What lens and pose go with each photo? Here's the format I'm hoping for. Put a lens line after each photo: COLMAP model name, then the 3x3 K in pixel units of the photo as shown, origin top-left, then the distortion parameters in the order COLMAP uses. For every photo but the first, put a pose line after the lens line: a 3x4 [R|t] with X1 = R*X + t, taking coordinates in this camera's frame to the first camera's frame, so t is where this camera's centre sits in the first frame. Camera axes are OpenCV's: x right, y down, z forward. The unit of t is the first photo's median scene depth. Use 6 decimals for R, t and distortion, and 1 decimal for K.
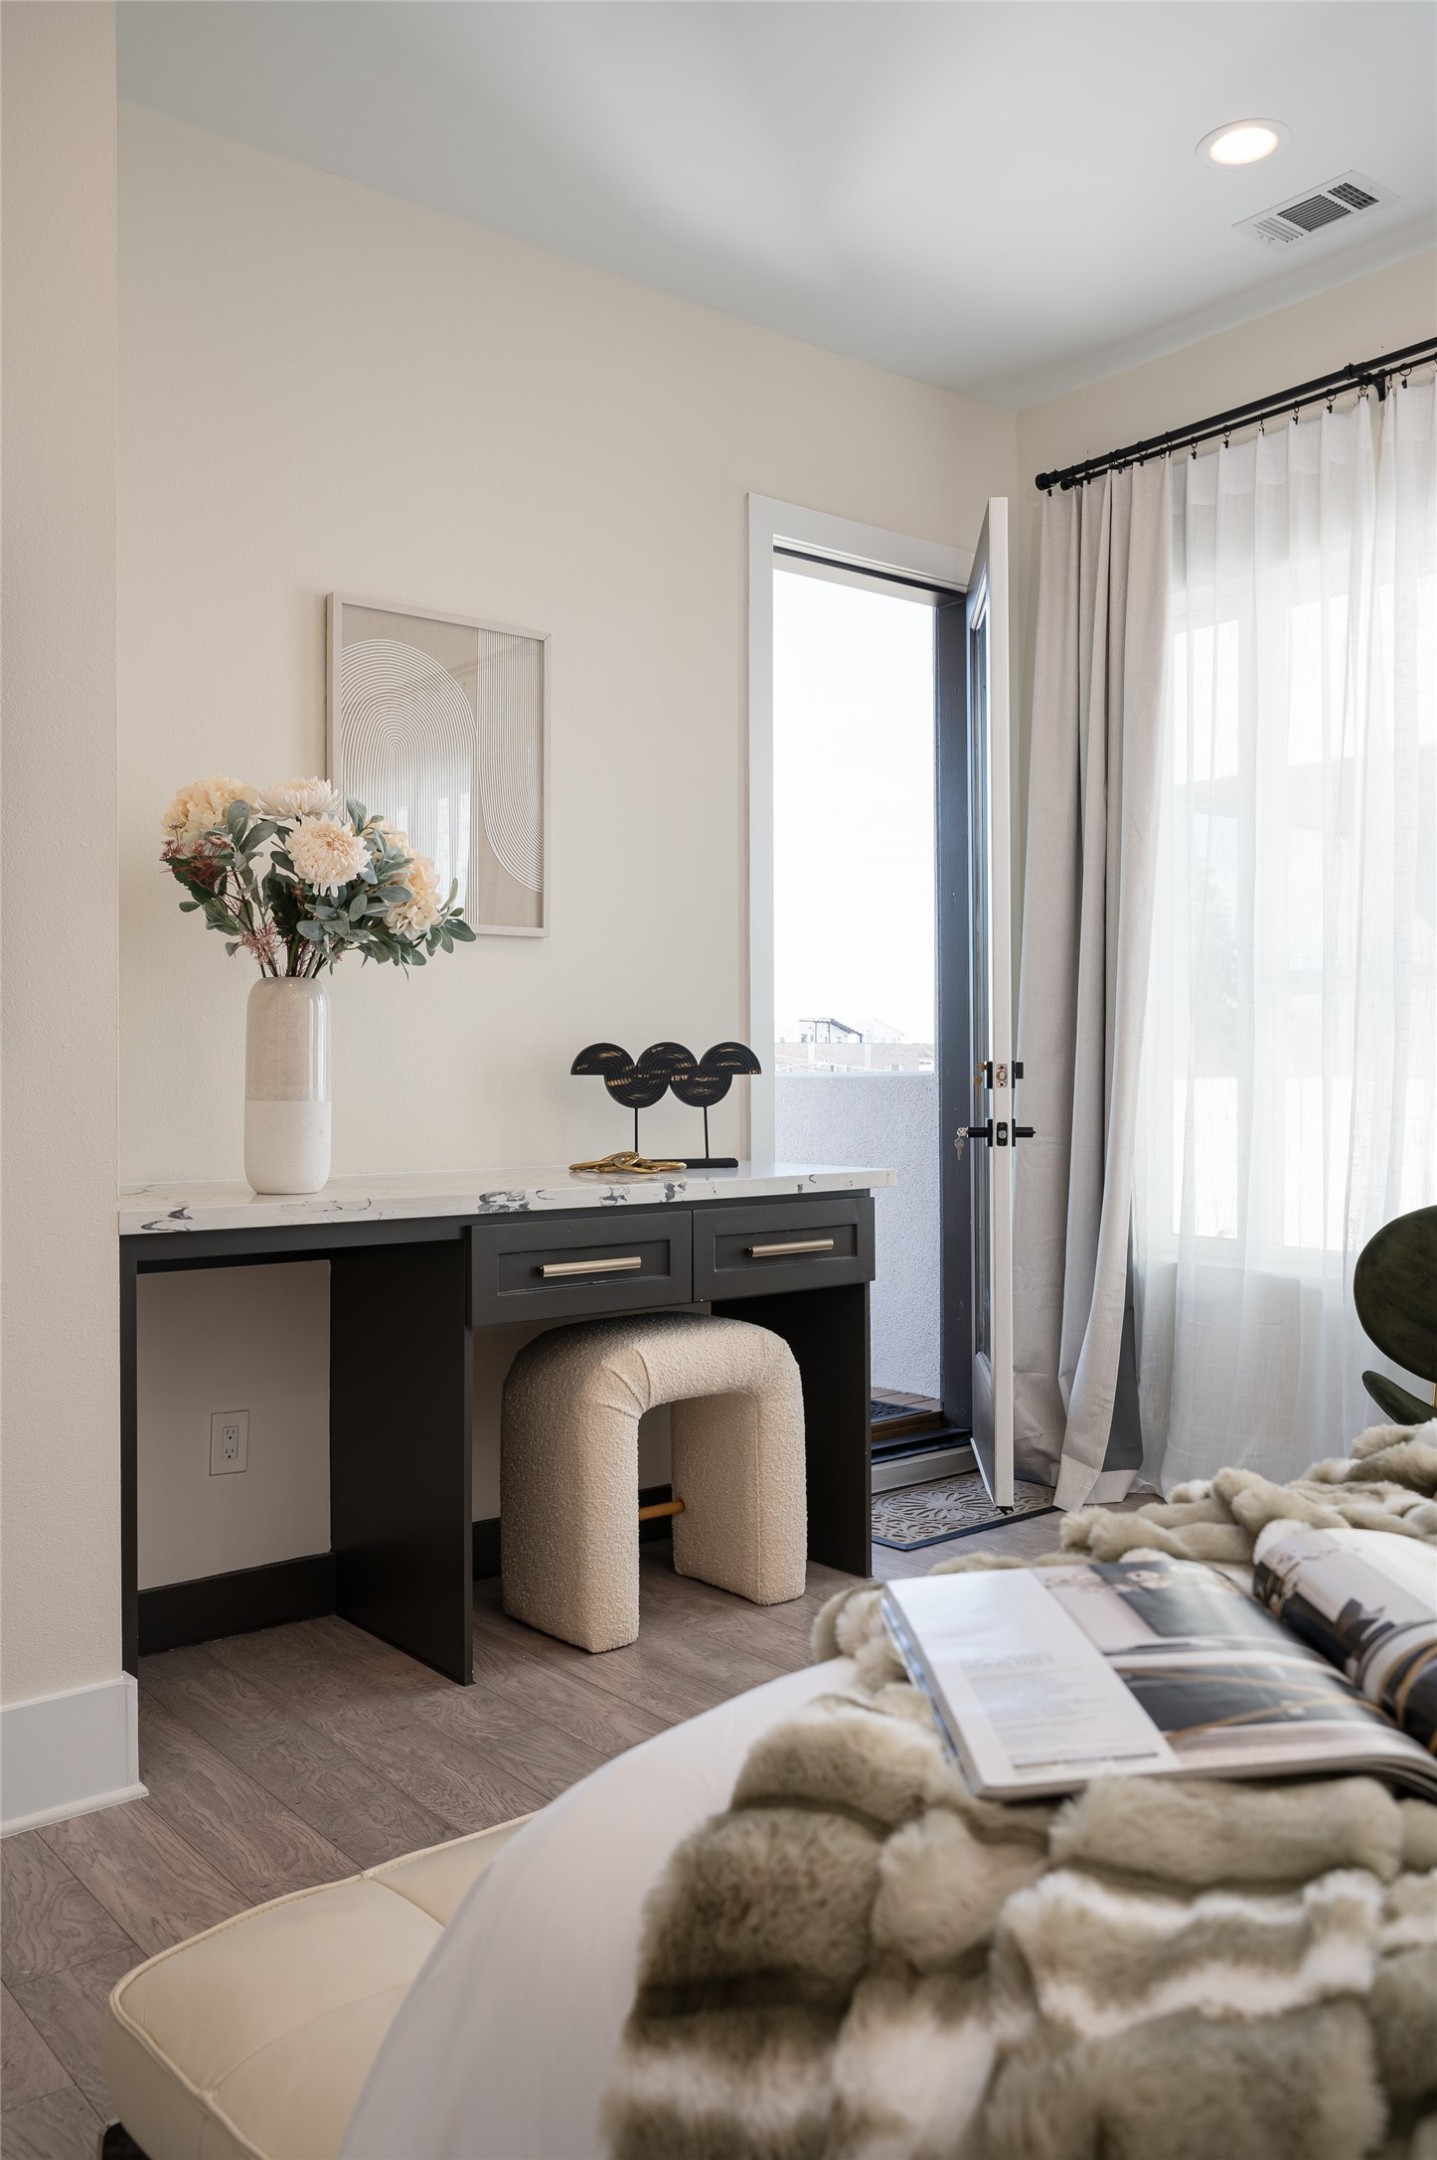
lens RADIAL K [[1695.1, 0, 720.1], [0, 1695.1, 1079.8], [0, 0, 1]] dist [-0.011906, 0.006318]
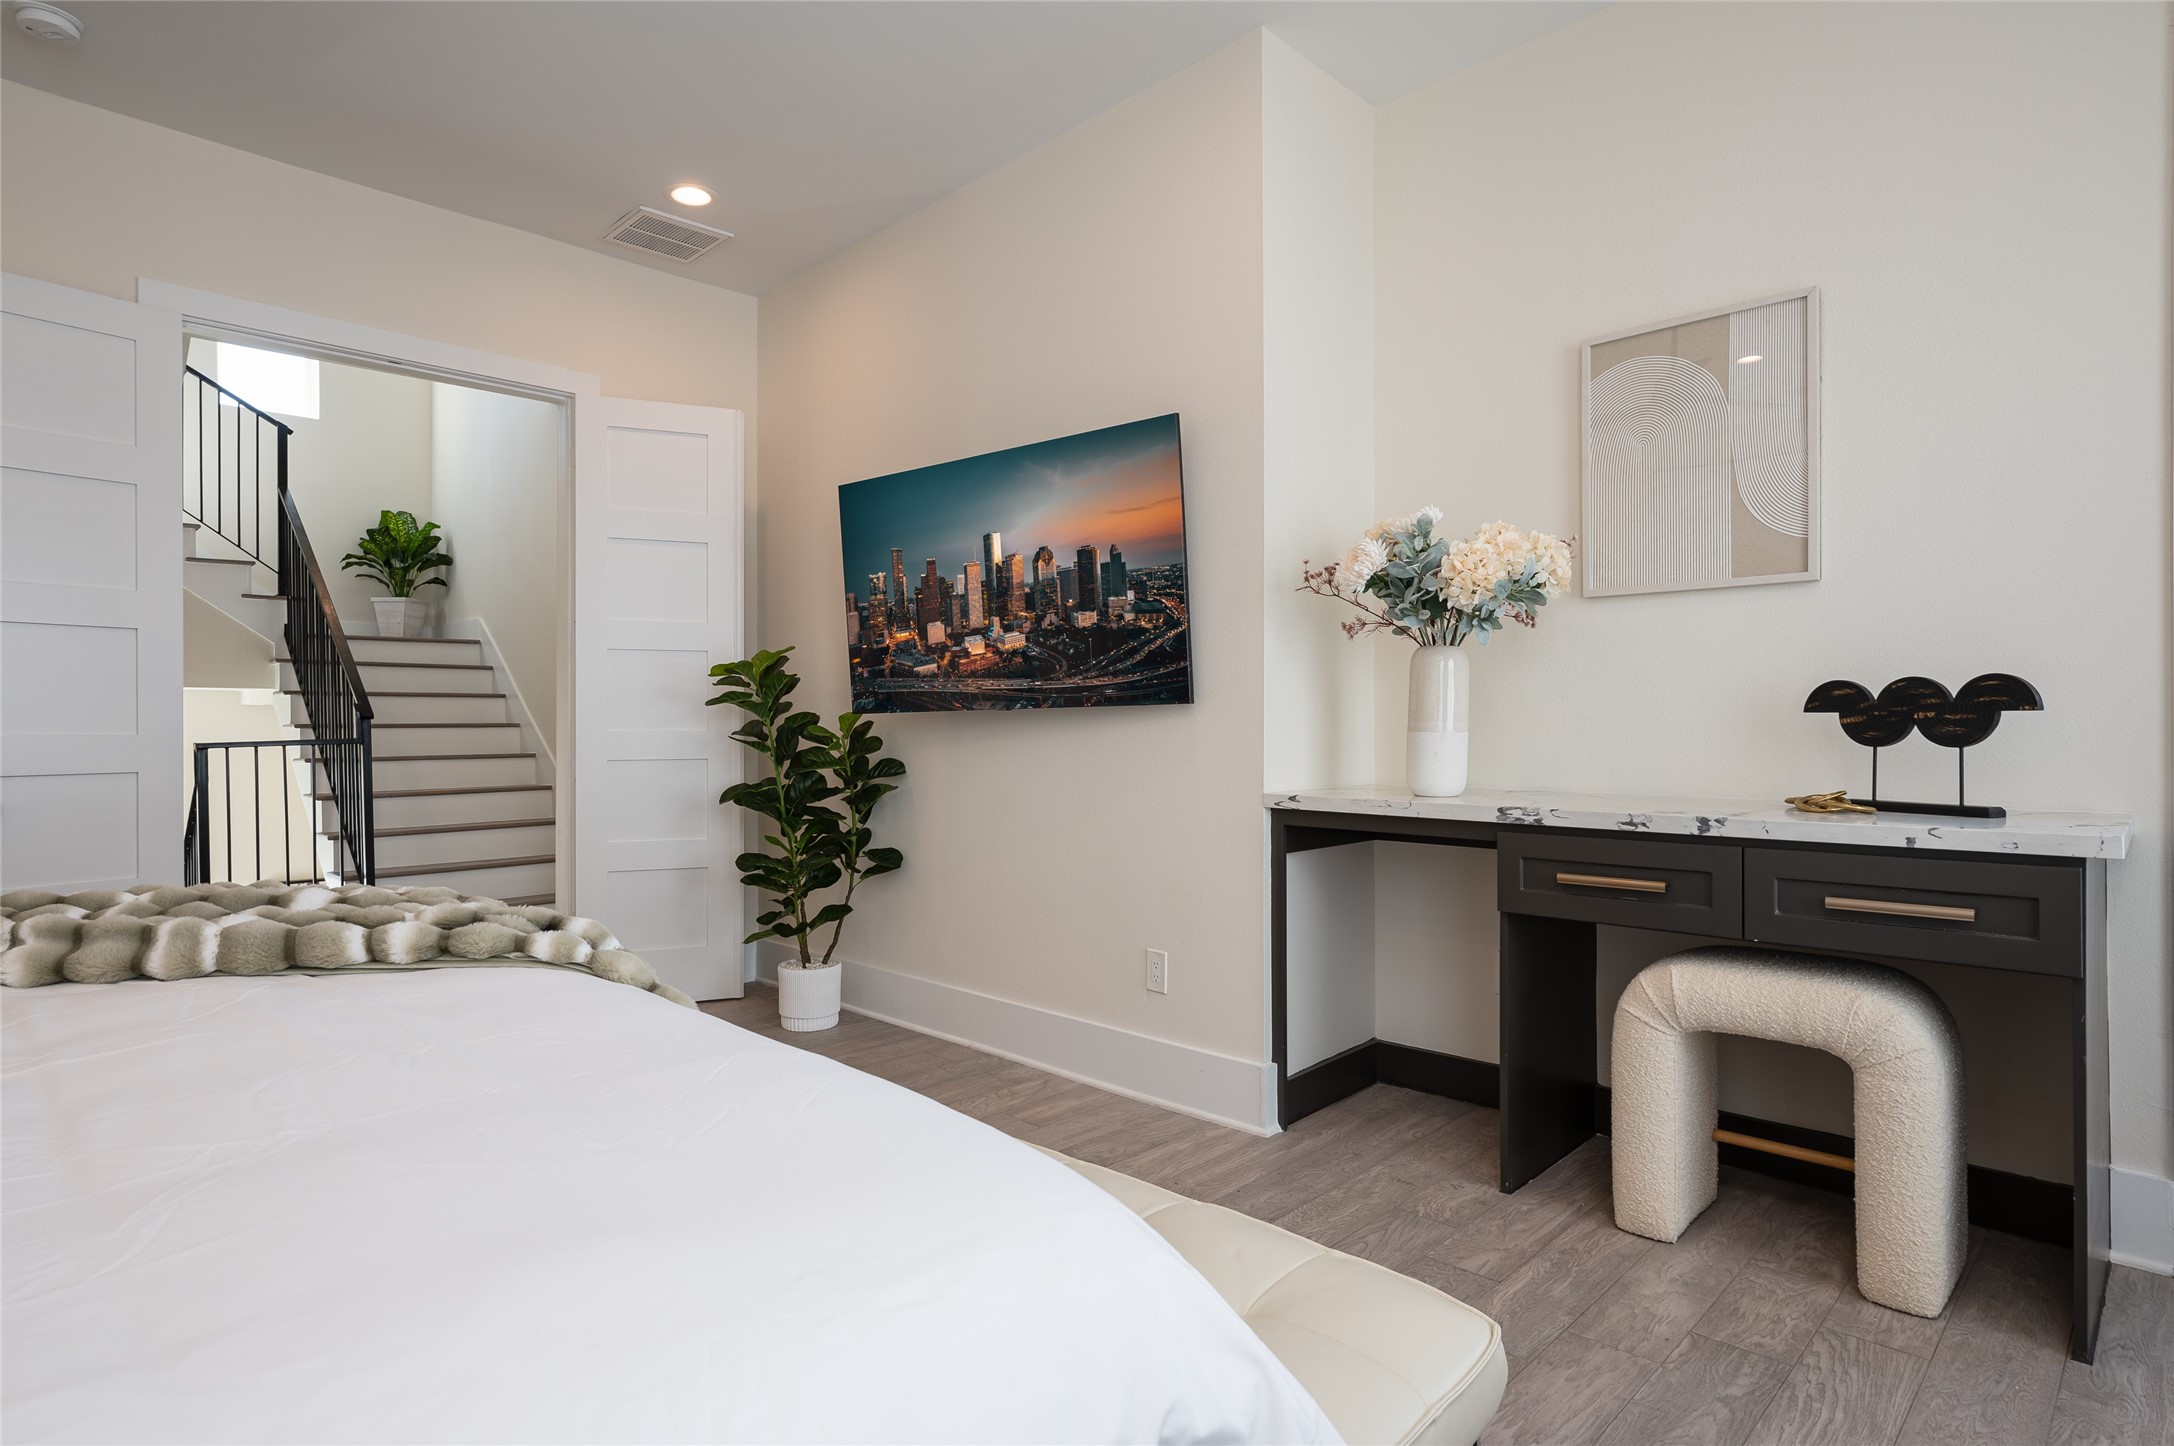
lens RADIAL K [[1137.7, 0, 1088.7], [0, 1137.7, 722.0], [0, 0, 1]] dist [-0.002164, -0.000694]
pose [[0.111193, 0.004735, -0.993788, 0.569138], [0.000099, 0.999989, 0.004776, -0.000378], [0.993799, -0.000629, 0.111192, 0.509061]]
